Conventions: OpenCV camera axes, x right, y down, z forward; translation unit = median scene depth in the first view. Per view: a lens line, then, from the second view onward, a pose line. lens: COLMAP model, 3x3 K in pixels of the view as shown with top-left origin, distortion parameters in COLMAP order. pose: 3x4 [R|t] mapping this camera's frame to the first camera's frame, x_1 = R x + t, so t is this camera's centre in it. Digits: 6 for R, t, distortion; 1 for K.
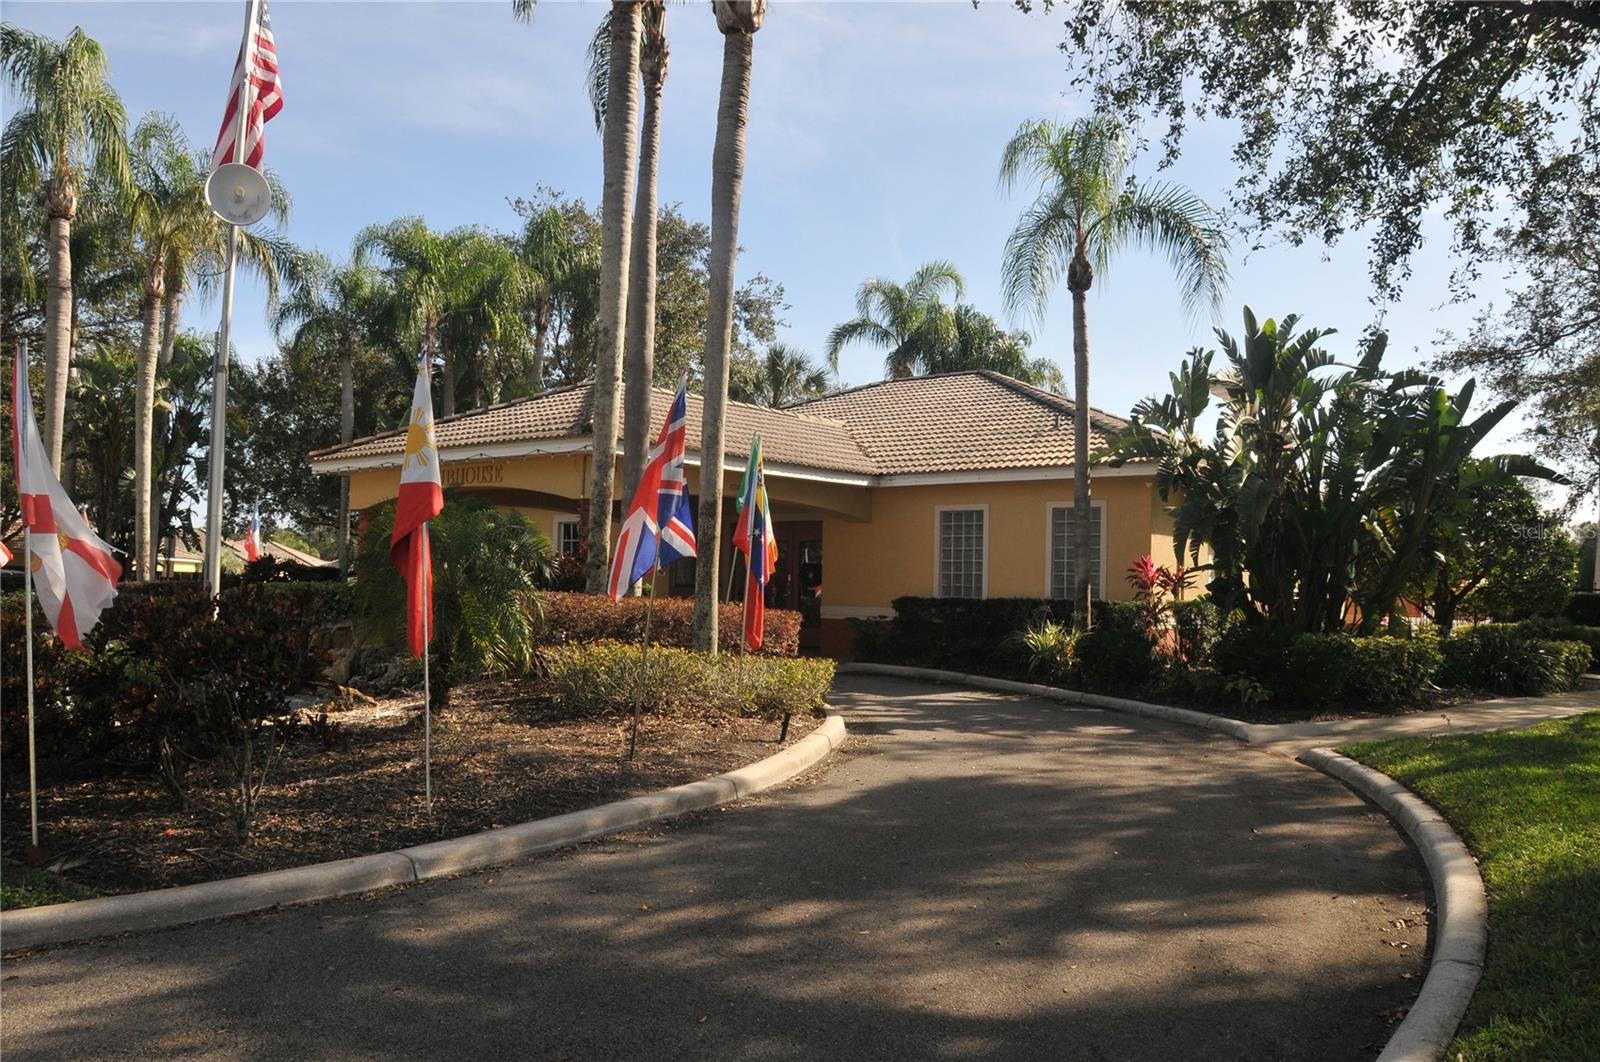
lens RADIAL K [[1234.1, 0, 798.0], [0, 1234.1, 533.6], [0, 0, 1]] dist [-0.100308, -0.001260]
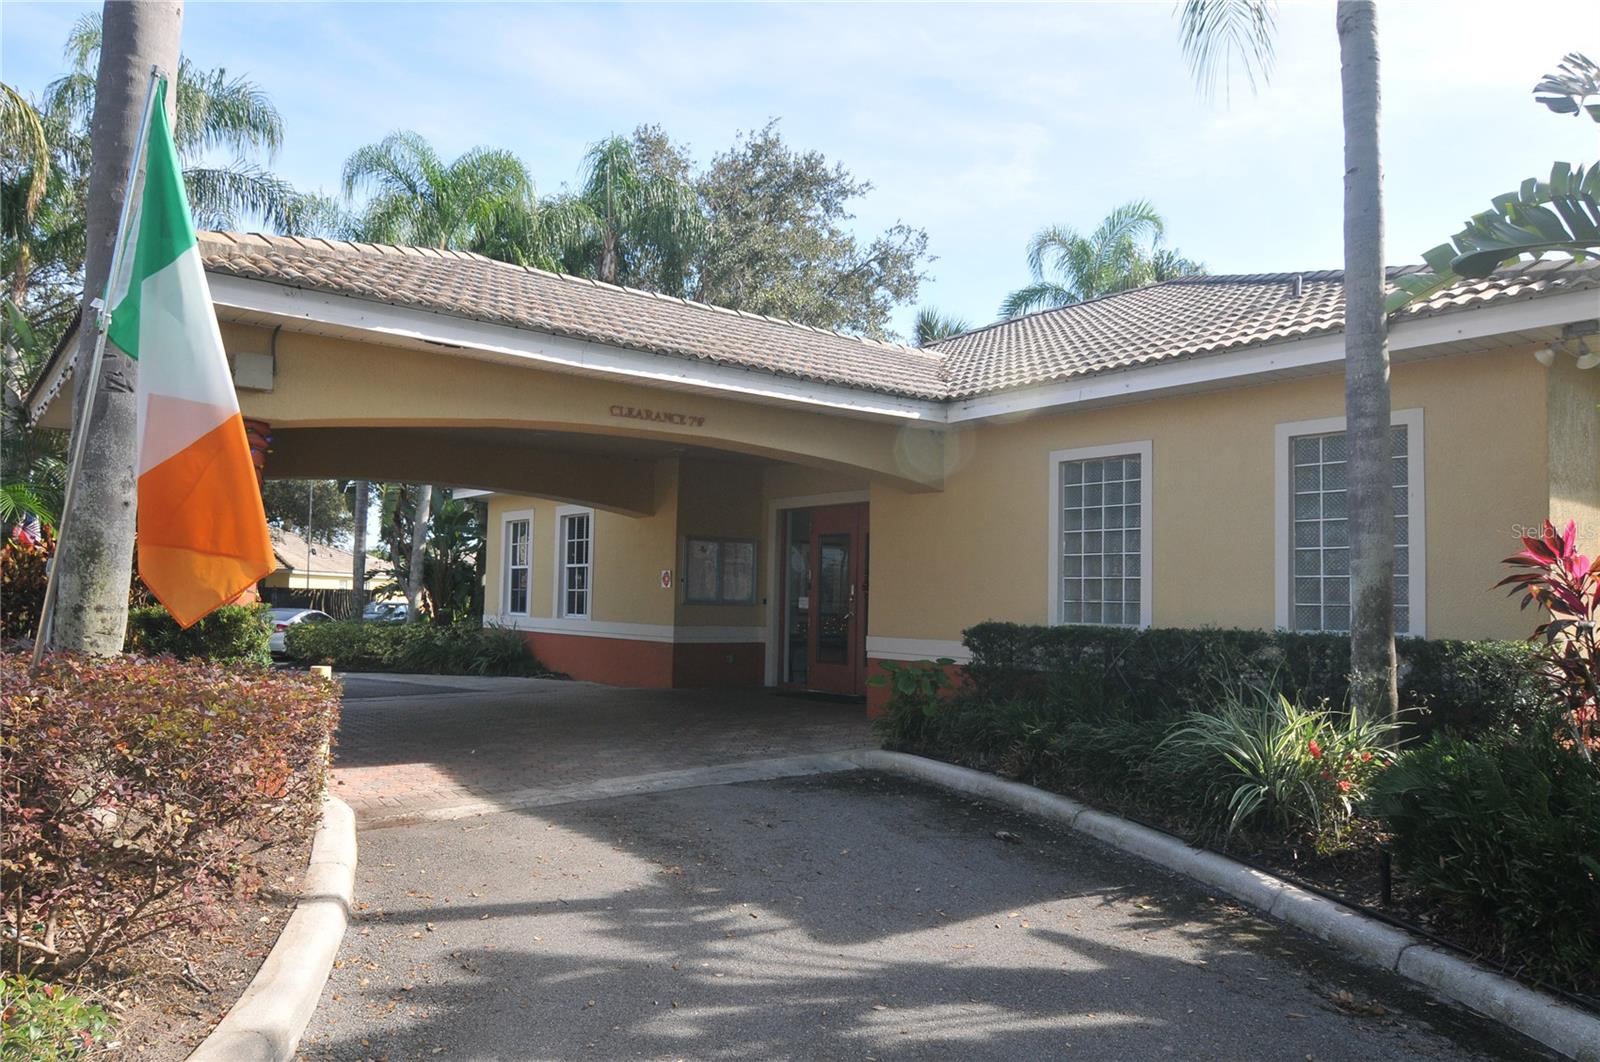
lens RADIAL K [[1101.7, 0, 798.2], [0, 1101.7, 540.5], [0, 0, 1]] dist [0.020704, -0.008188]
pose [[0.977053, -0.014979, -0.212469, 0.108037], [0.012005, 0.999811, -0.015281, 0.022081], [0.212658, 0.012379, 0.977048, 0.523692]]
